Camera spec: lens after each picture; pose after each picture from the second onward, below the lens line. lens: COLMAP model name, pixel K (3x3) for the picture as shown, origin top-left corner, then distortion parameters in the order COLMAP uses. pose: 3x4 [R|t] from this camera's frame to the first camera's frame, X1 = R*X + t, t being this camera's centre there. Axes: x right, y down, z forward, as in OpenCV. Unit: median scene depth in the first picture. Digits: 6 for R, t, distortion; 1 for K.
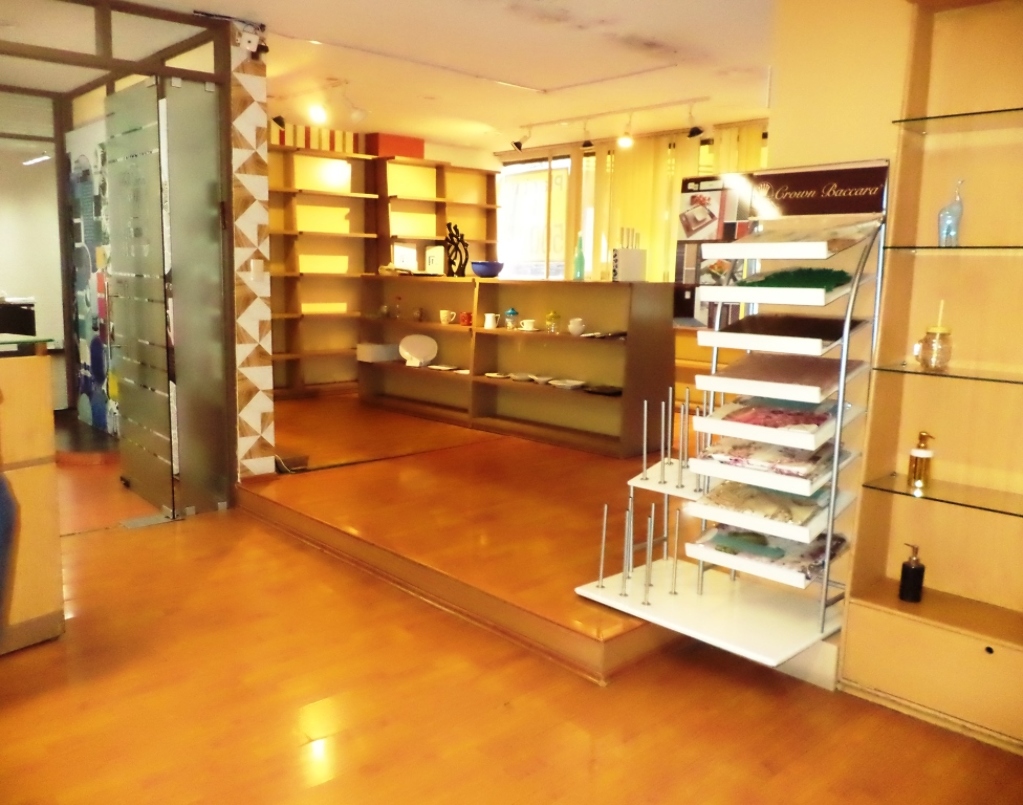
lens RADIAL K [[879.3, 0, 510.9], [0, 879.3, 403.2], [0, 0, 1]] dist [0.005636, 0.001158]
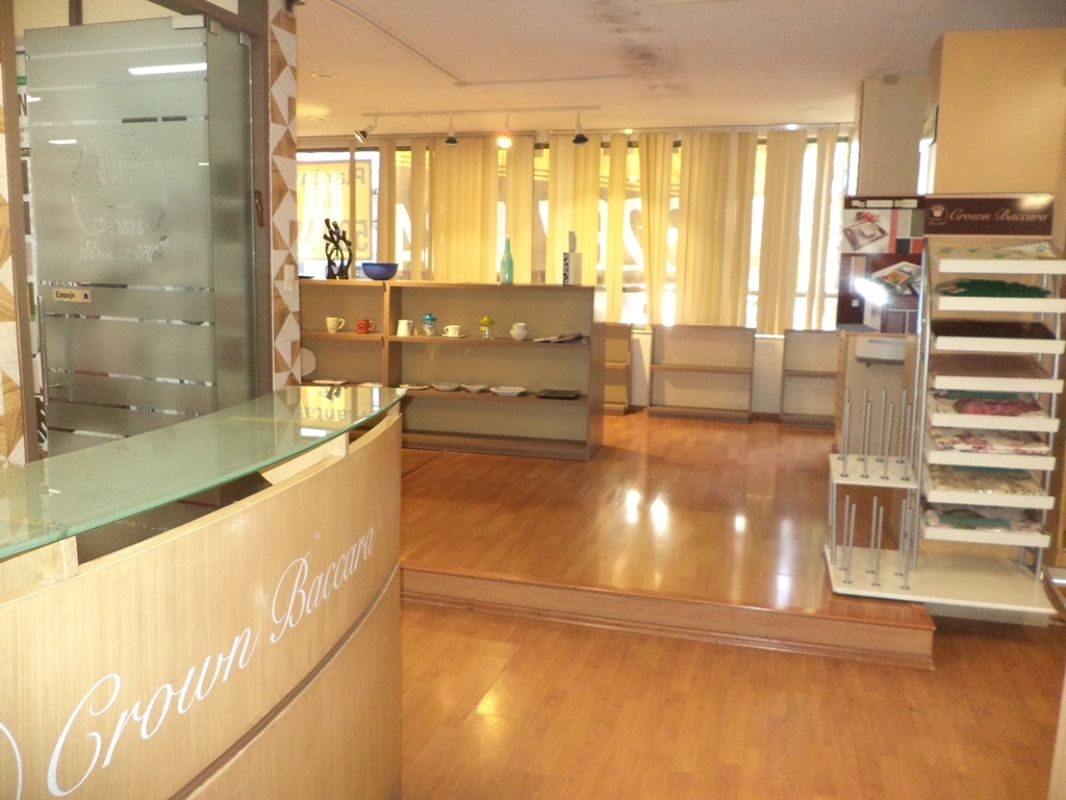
lens RADIAL K [[866.5, 0, 532.6], [0, 866.5, 397.3], [0, 0, 1]] dist [0.006006, -0.007620]
pose [[0.839794, -0.080297, 0.536934, -0.522067], [0.076903, 0.996624, 0.028761, -0.048799], [-0.537430, 0.017138, 0.843134, 0.221907]]
